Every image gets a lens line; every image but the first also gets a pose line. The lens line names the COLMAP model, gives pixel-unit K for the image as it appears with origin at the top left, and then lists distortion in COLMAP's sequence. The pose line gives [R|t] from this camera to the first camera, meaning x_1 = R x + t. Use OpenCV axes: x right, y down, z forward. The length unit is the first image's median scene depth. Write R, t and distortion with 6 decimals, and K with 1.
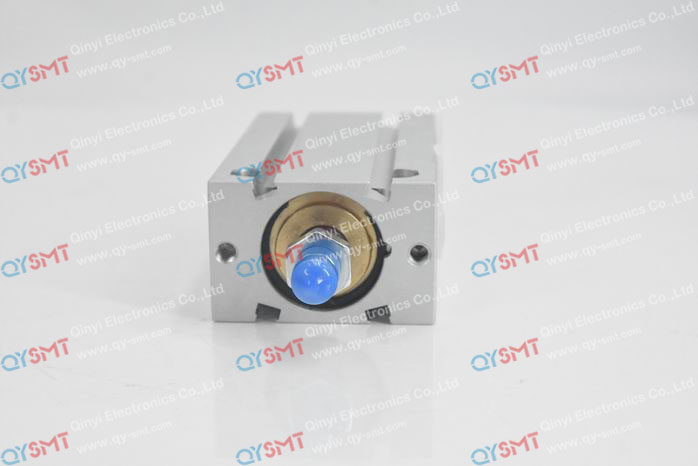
lens RADIAL K [[1476.7, 0, 349.0], [0, 1476.7, 233.0], [0, 0, 1]] dist [-0.000612, -0.009432]
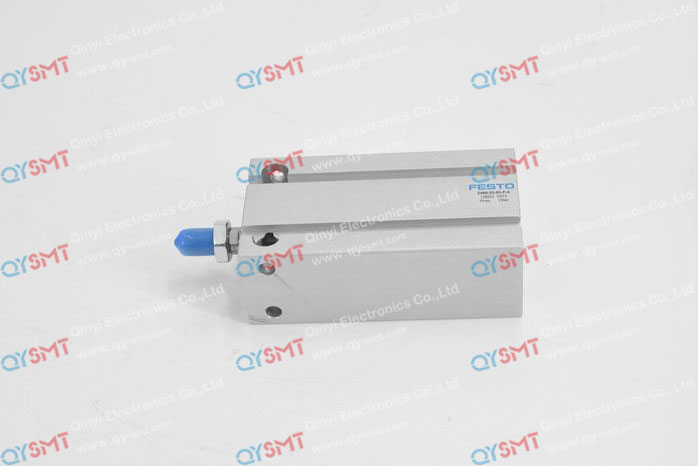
lens RADIAL K [[1476.7, 0, 349.0], [0, 1476.7, 233.0], [0, 0, 1]] dist [-0.000612, -0.009432]
pose [[1.000000, 0.000025, 0.000001, -0.000003], [-0.000025, 1.000000, 0.000062, 0.254586], [-0.000001, -0.000062, 1.000000, -0.000098]]
